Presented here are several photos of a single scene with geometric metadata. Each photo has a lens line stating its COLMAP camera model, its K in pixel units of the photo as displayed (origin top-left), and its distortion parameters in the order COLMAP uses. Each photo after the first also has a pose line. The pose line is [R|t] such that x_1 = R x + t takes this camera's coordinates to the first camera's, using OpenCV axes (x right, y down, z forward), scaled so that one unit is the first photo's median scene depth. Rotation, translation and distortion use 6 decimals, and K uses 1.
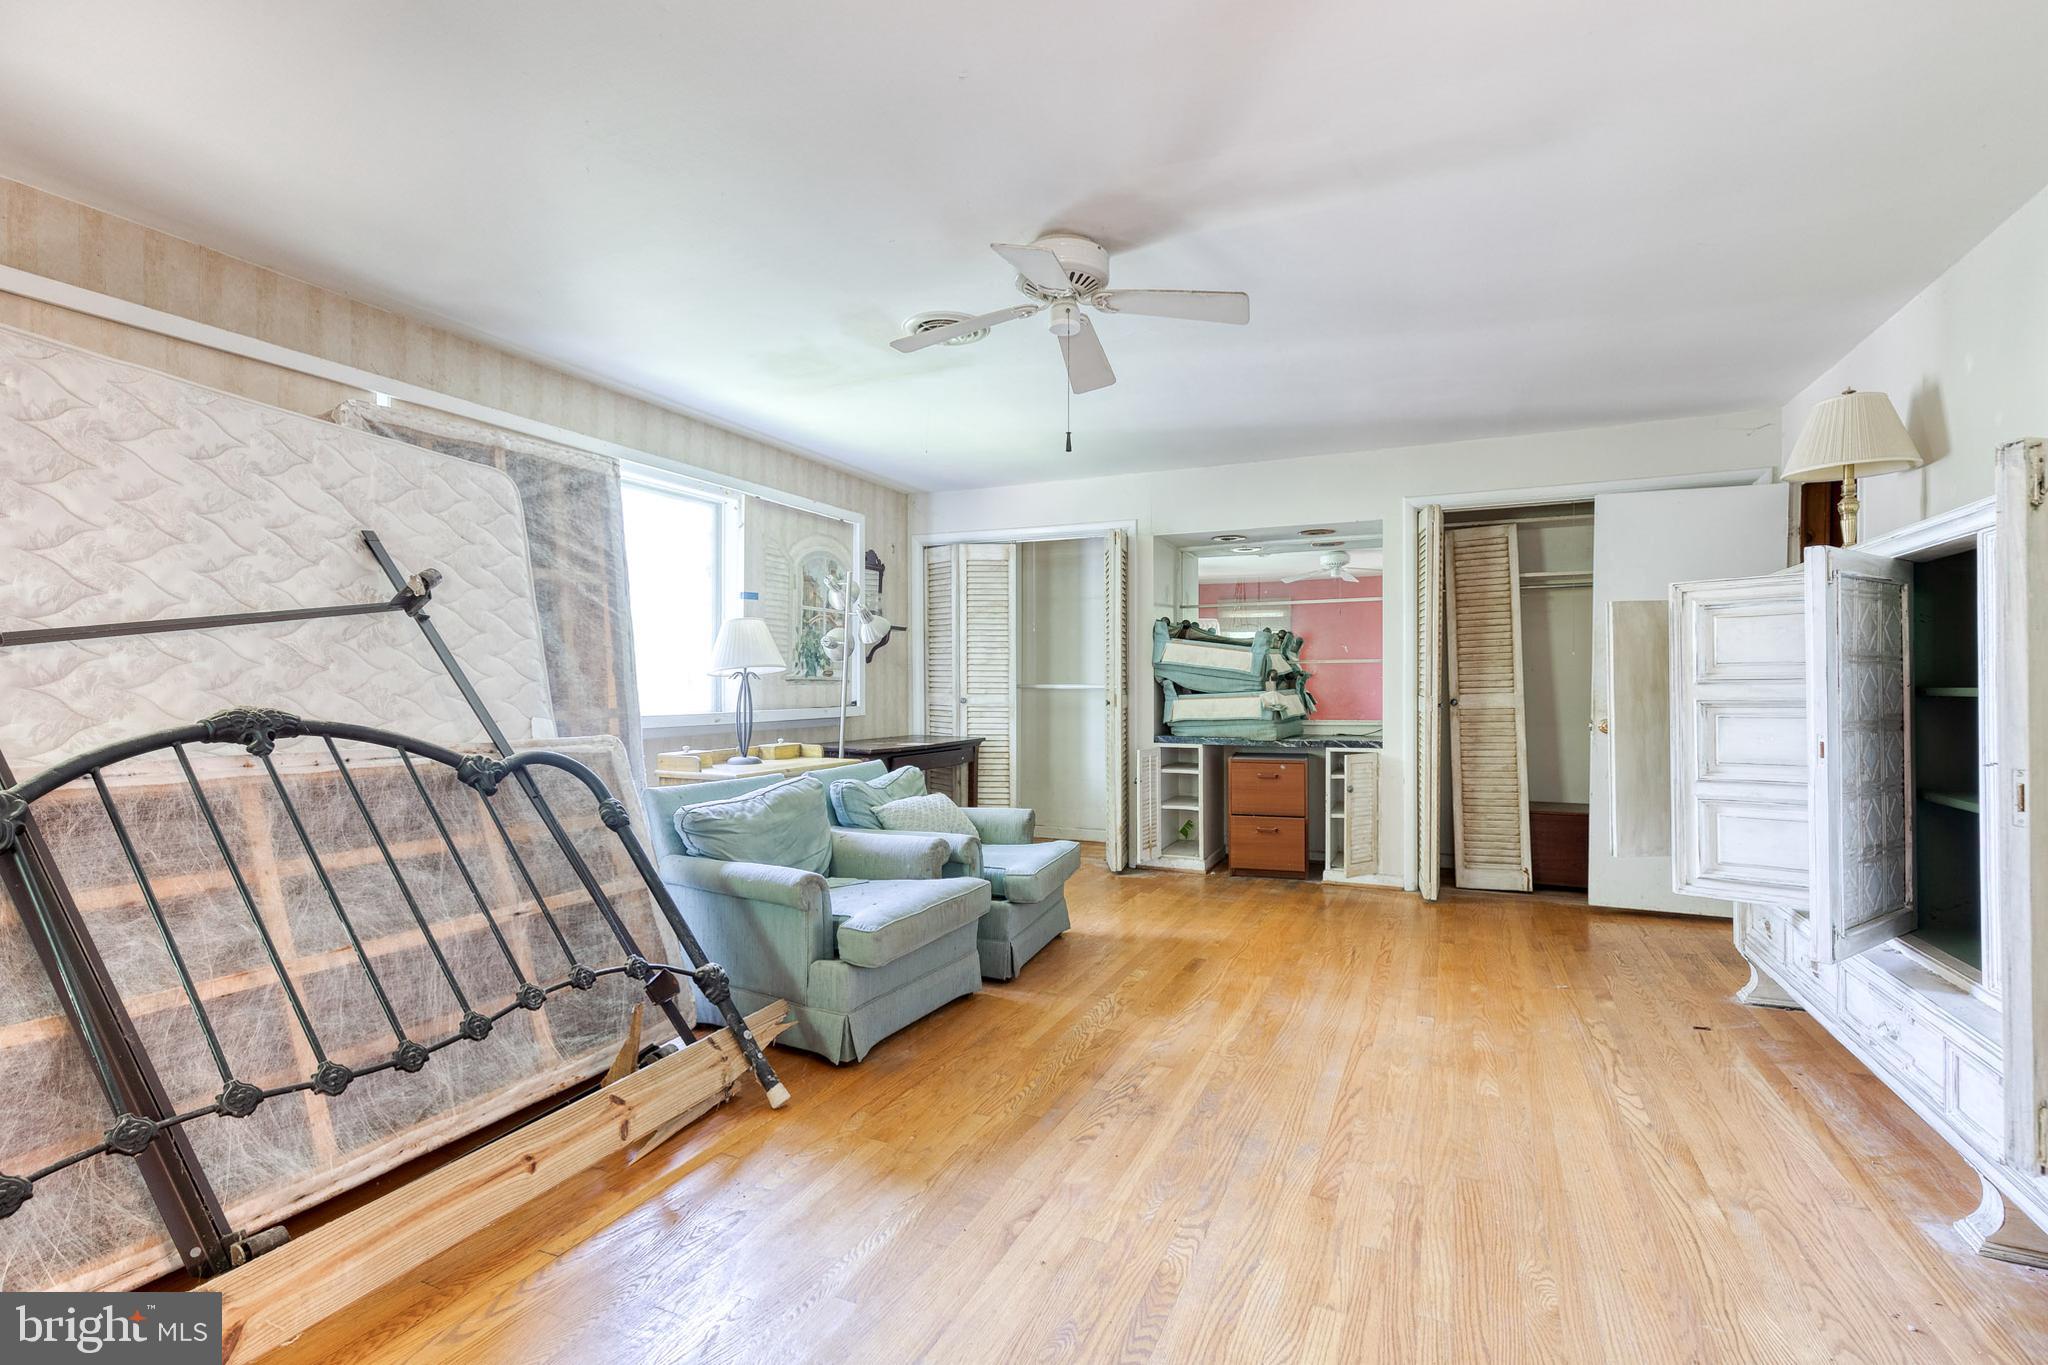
lens RADIAL K [[953.6, 0, 1032.4], [0, 953.6, 686.2], [0, 0, 1]] dist [0.013480, -0.002352]
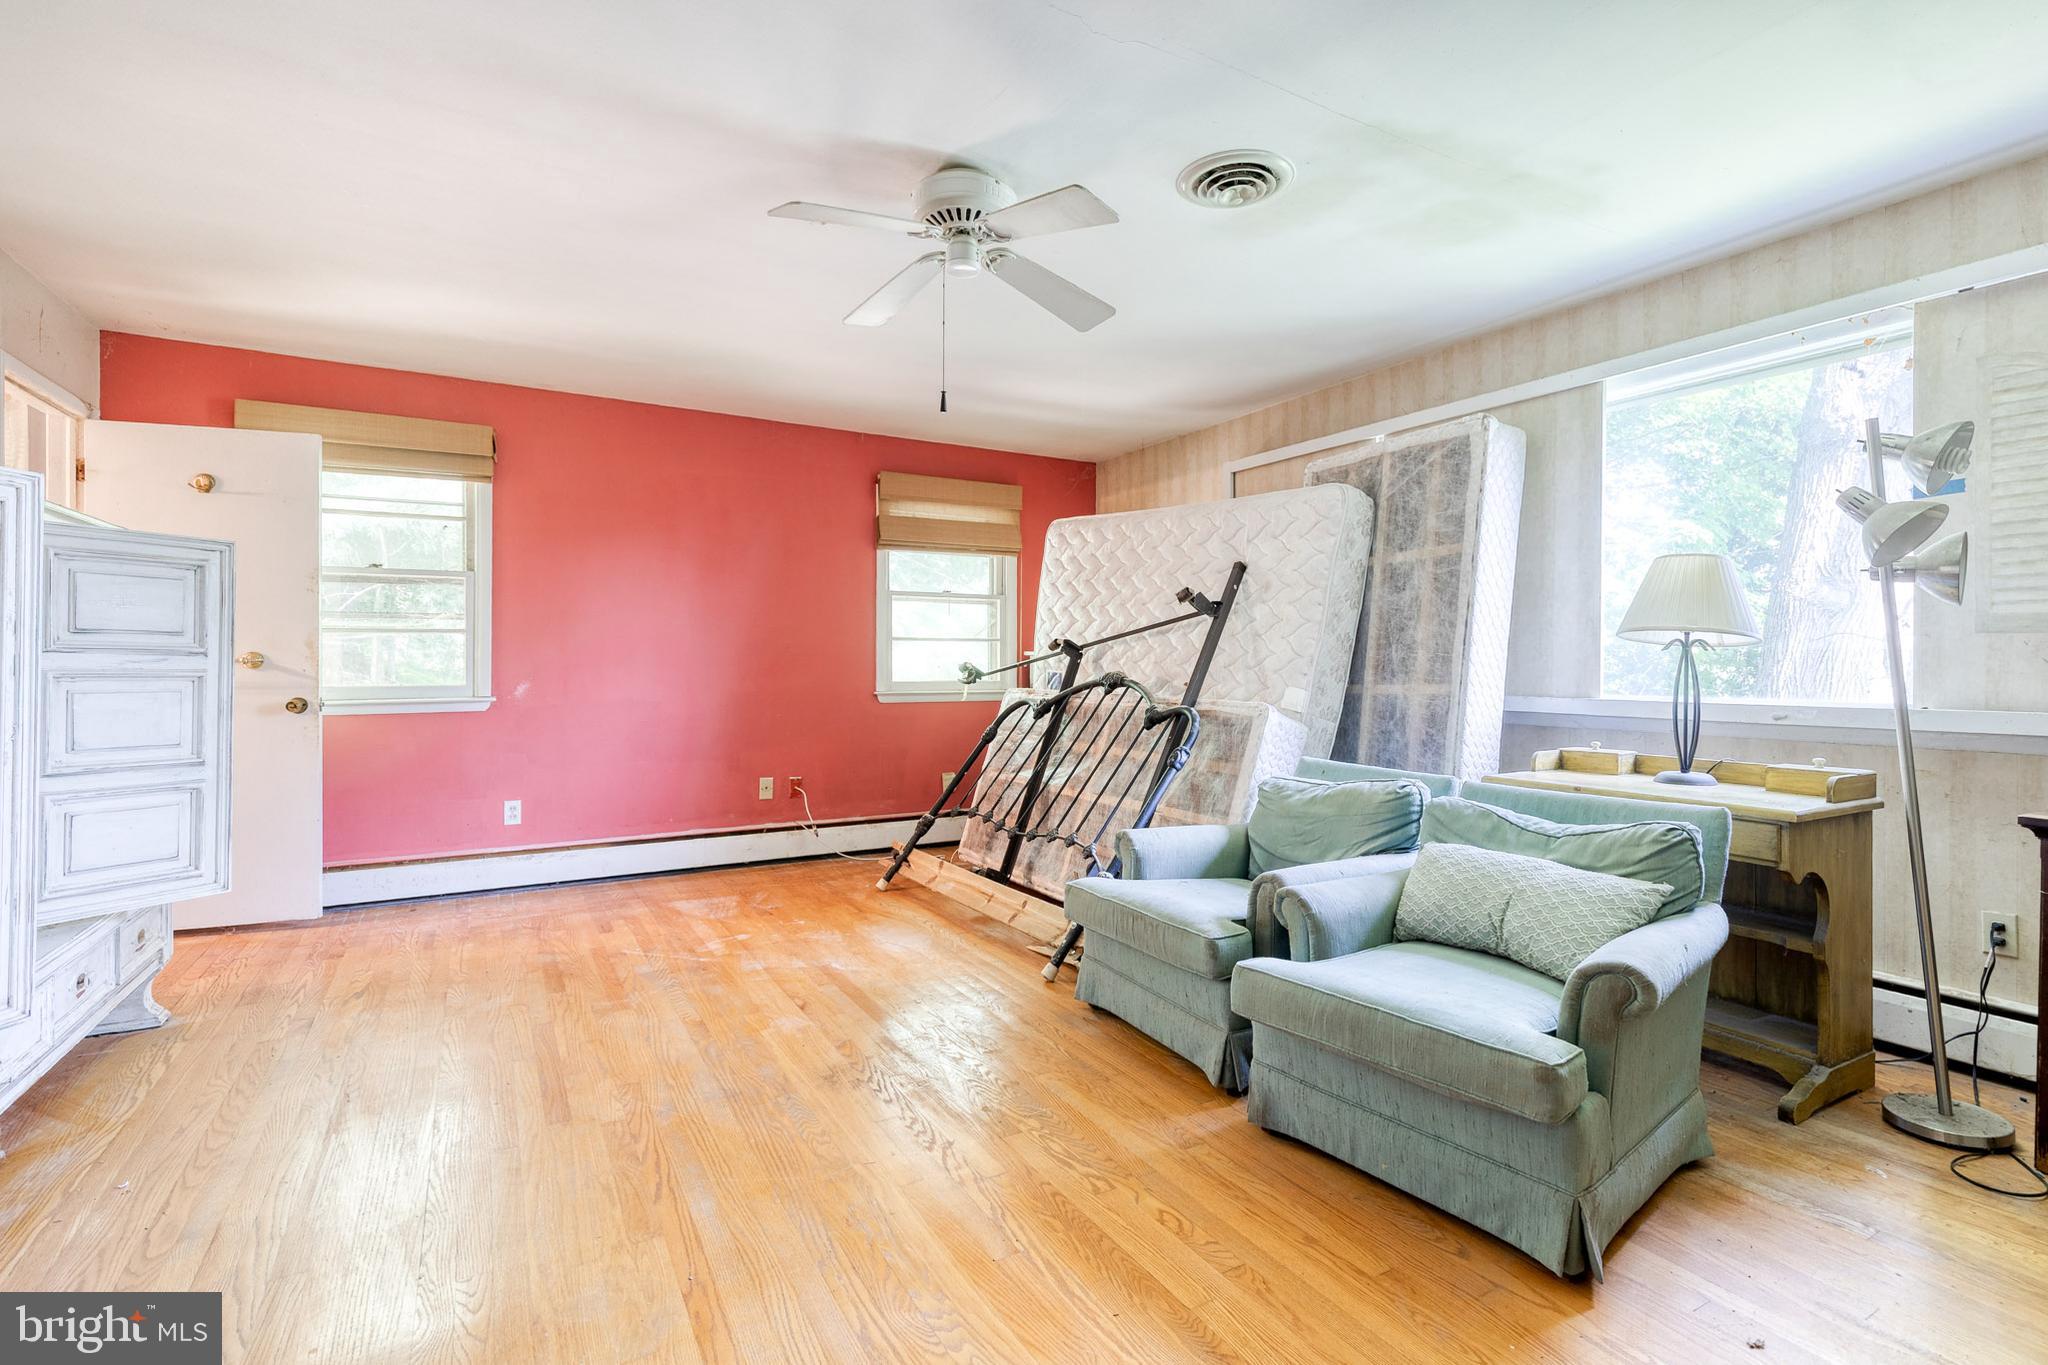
lens RADIAL K [[953.6, 0, 1033.5], [0, 953.6, 664.9], [0, 0, 1]] dist [0.013480, -0.002352]
pose [[-0.587639, 0.000886, -0.809123, 0.628320], [-0.001989, 0.999995, 0.002539, 0.000918], [0.809121, 0.003102, -0.587634, 1.361206]]
